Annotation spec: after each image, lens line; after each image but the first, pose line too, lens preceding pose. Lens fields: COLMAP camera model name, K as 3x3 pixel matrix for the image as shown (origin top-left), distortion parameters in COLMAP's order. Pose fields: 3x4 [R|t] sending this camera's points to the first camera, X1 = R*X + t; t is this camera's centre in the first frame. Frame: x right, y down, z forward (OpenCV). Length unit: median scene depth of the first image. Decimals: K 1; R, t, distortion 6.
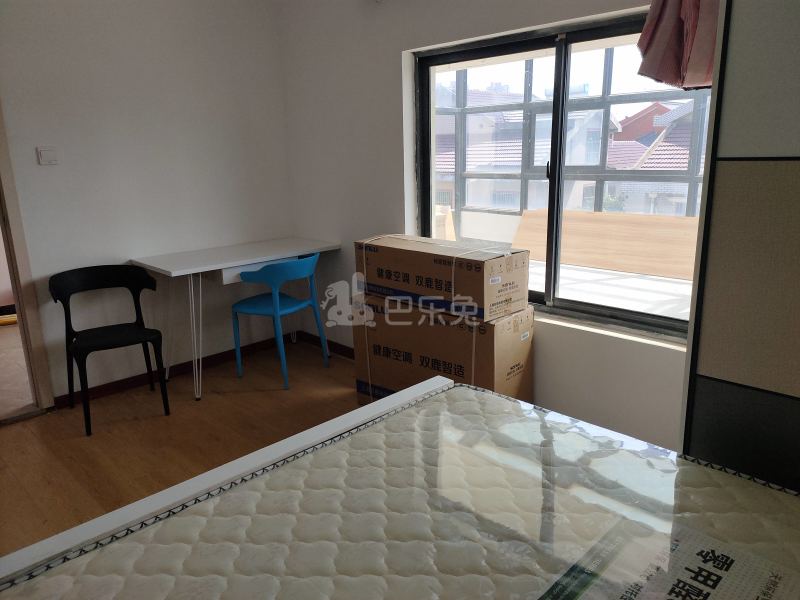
lens RADIAL K [[605.3, 0, 397.8], [0, 605.3, 301.5], [0, 0, 1]] dist [0.057687, -0.063945]
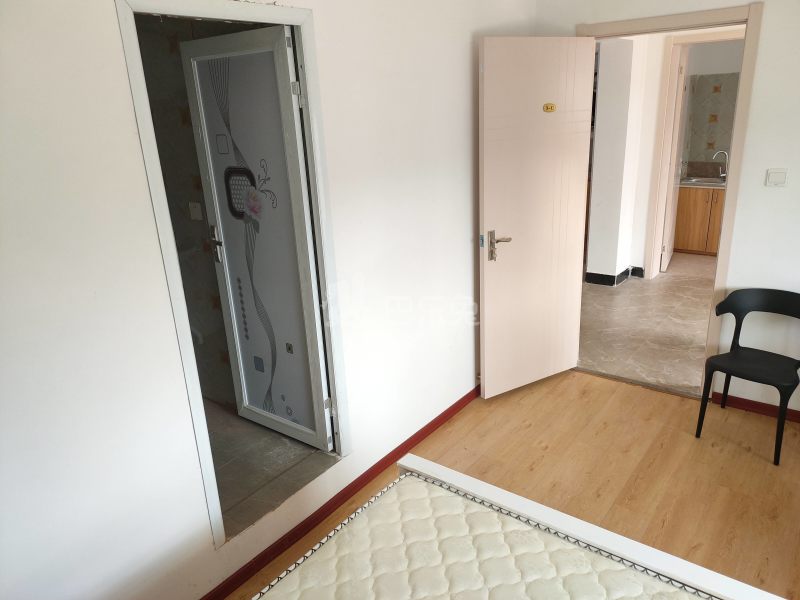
lens RADIAL K [[605.3, 0, 398.1], [0, 605.3, 301.2], [0, 0, 1]] dist [0.057687, -0.063945]
pose [[0.122039, 0.336298, -0.933815, 0.751095], [-0.192908, 0.930942, 0.310052, -0.491089], [0.973598, 0.142302, 0.178486, 0.481802]]
